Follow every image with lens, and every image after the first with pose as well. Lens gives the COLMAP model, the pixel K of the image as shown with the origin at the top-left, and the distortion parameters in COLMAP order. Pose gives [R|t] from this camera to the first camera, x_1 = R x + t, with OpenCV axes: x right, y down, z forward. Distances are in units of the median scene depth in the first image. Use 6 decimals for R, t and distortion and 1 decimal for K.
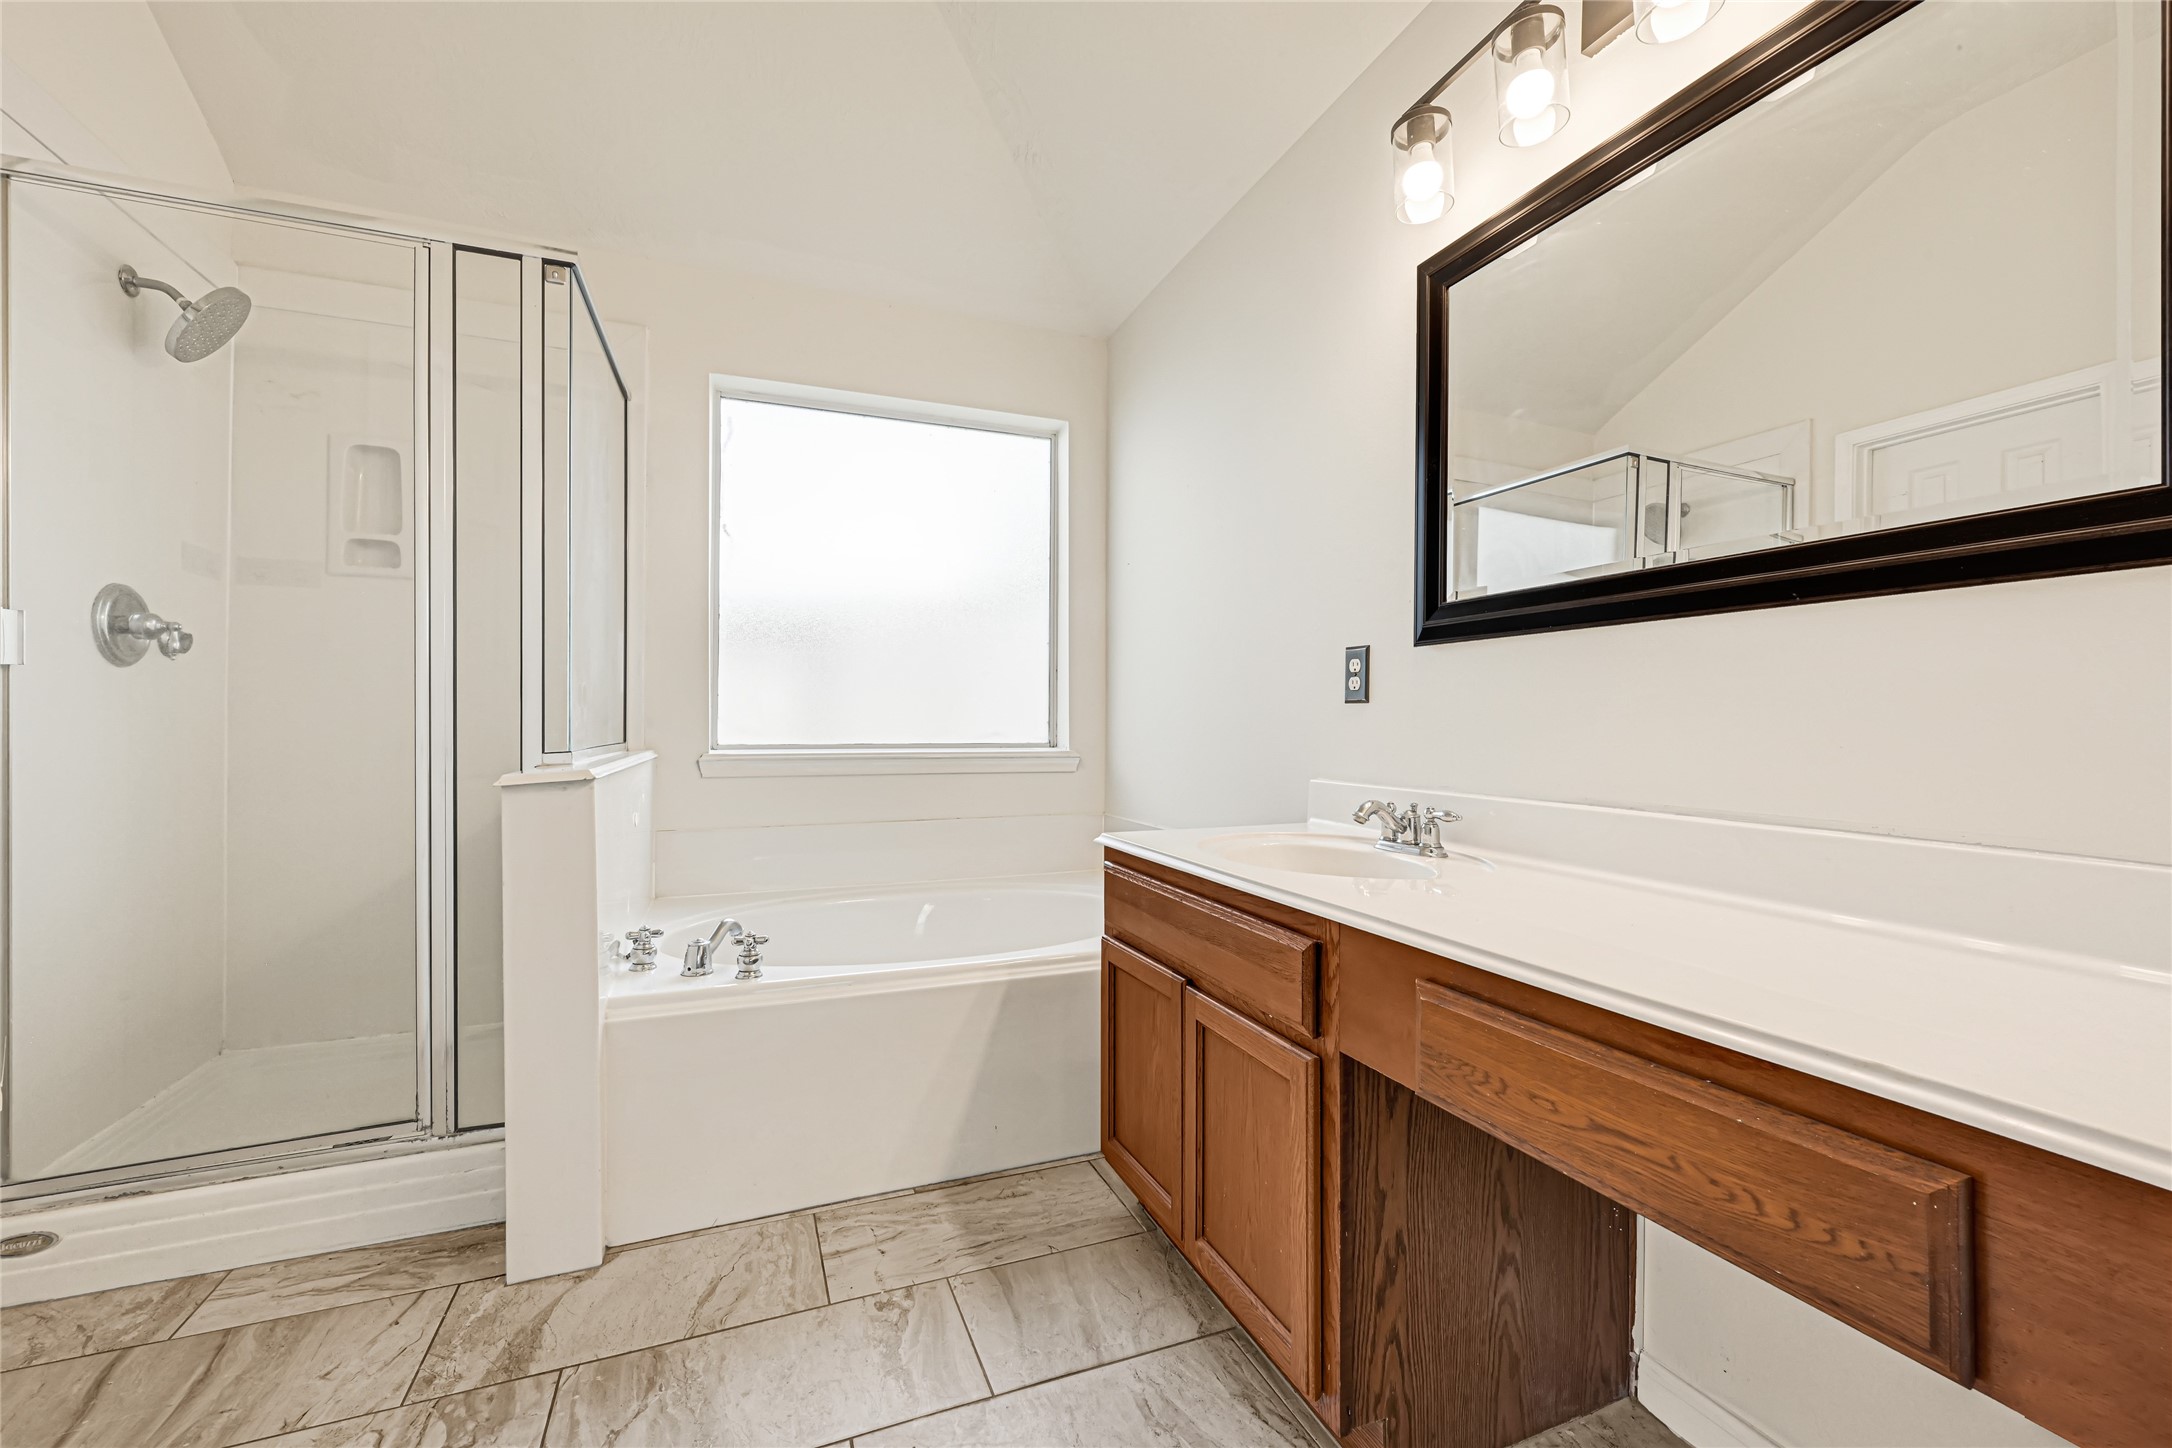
lens RADIAL K [[878.6, 0, 1083.7], [0, 878.6, 709.1], [0, 0, 1]] dist [-0.000175, 0.000467]
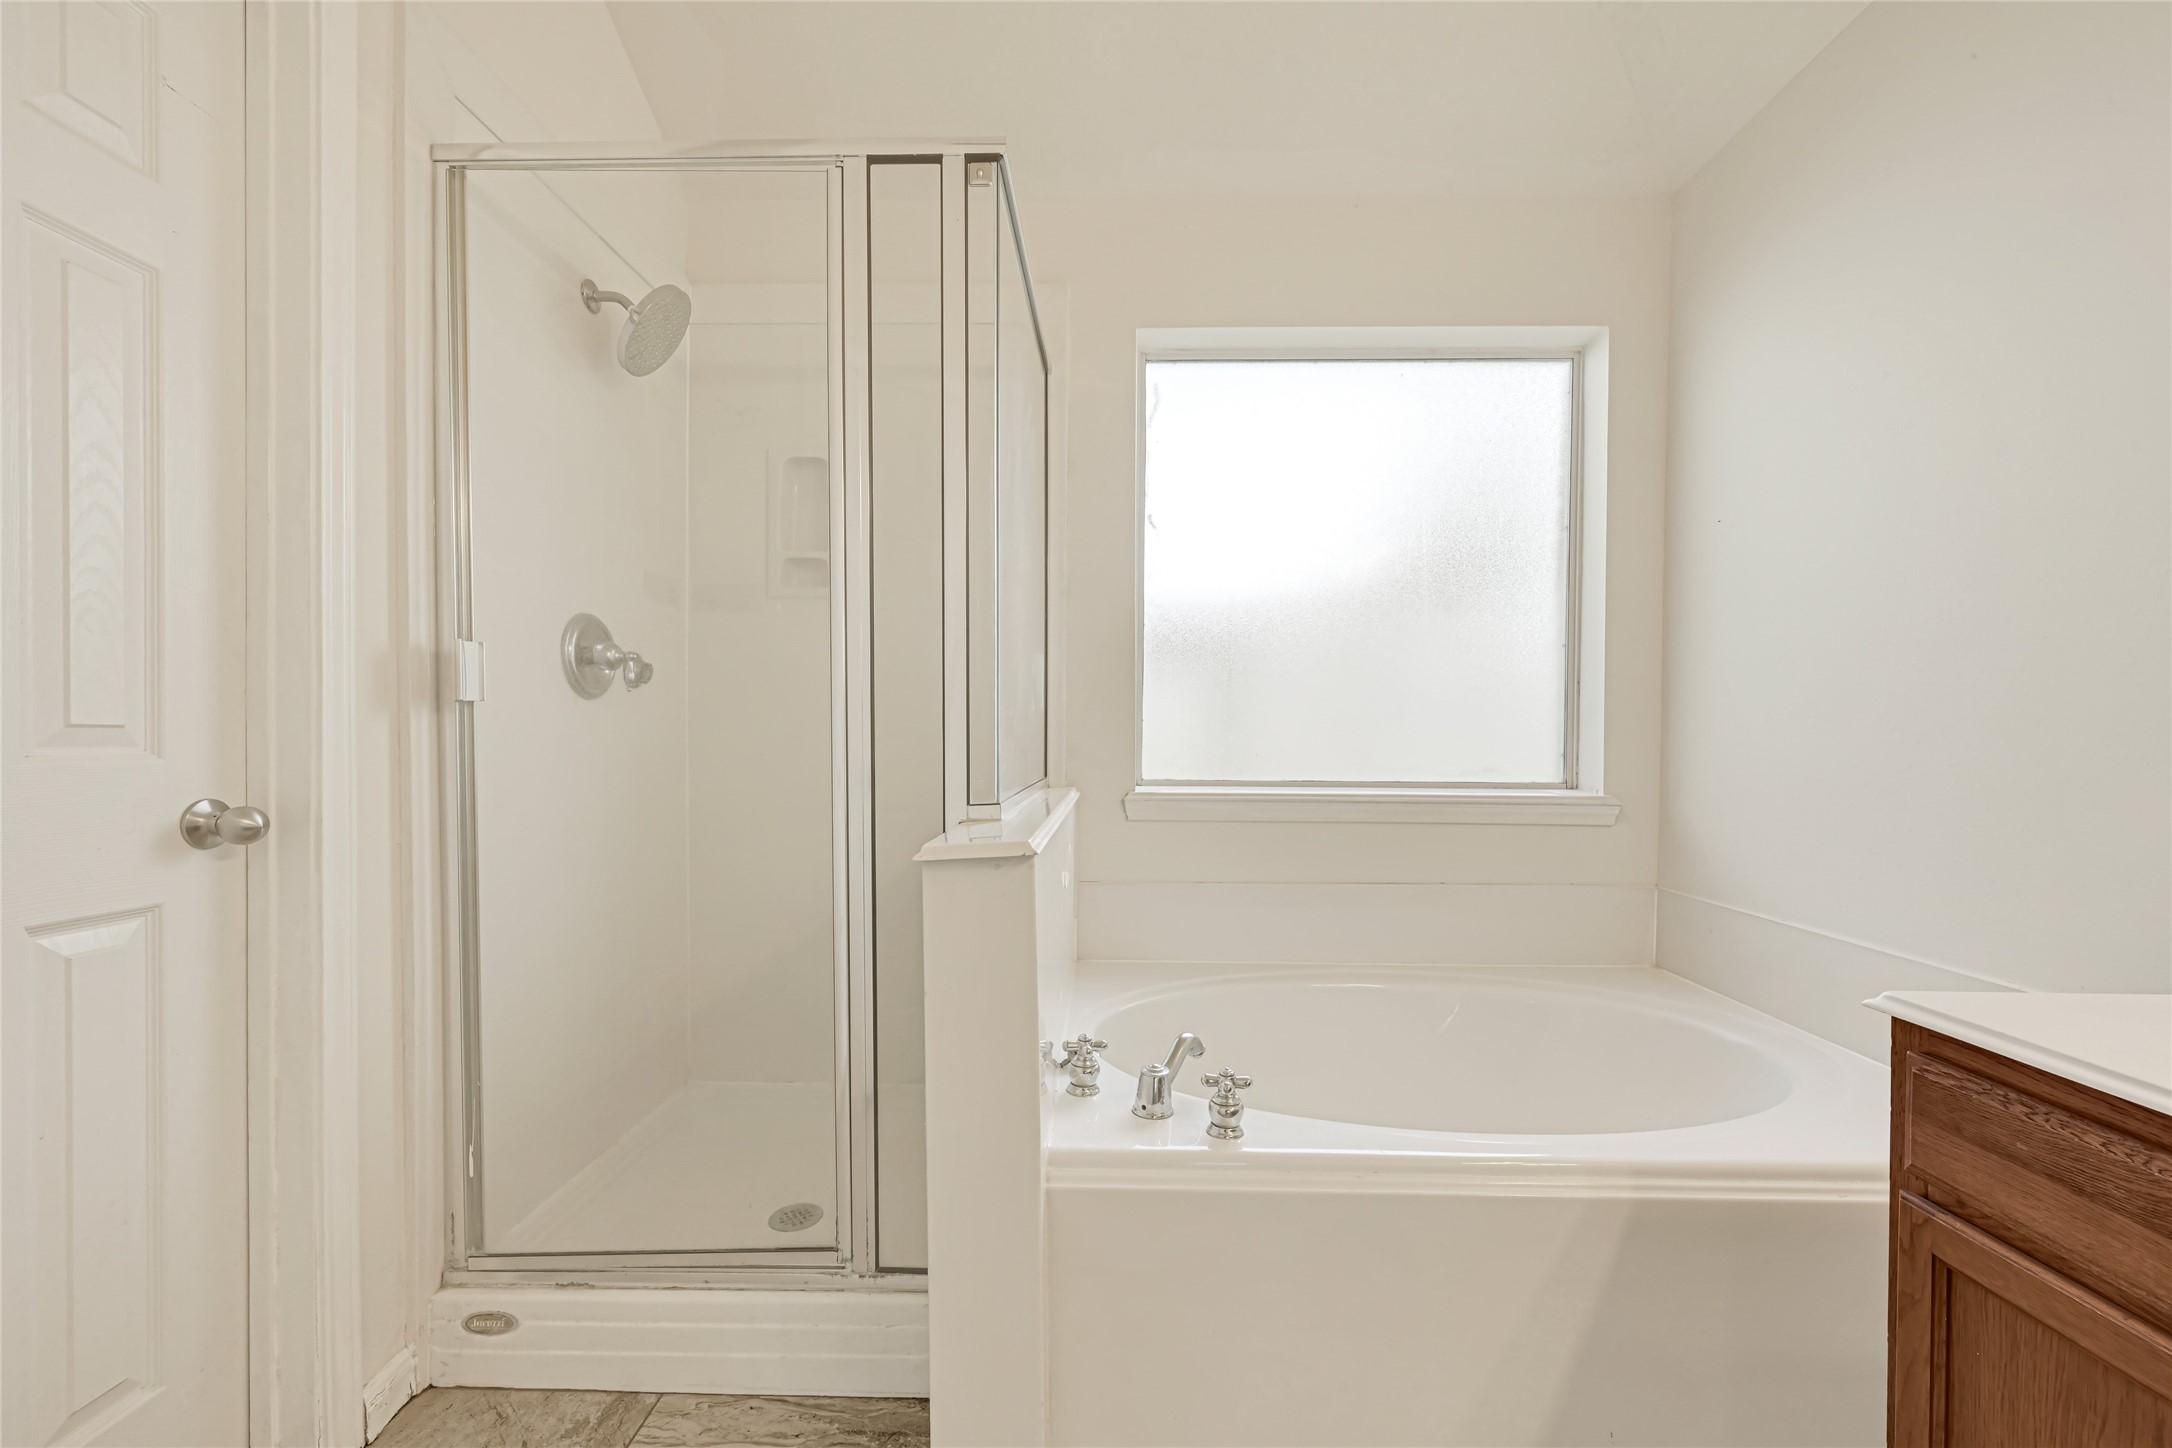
lens RADIAL K [[895.6, 0, 1093.1], [0, 895.6, 735.1], [0, 0, 1]] dist [0.001116, 0.000169]
pose [[0.921413, 0.002800, -0.388575, -0.204265], [0.002234, 0.999919, 0.012503, -0.020514], [0.388578, -0.012389, 0.921332, 0.311683]]
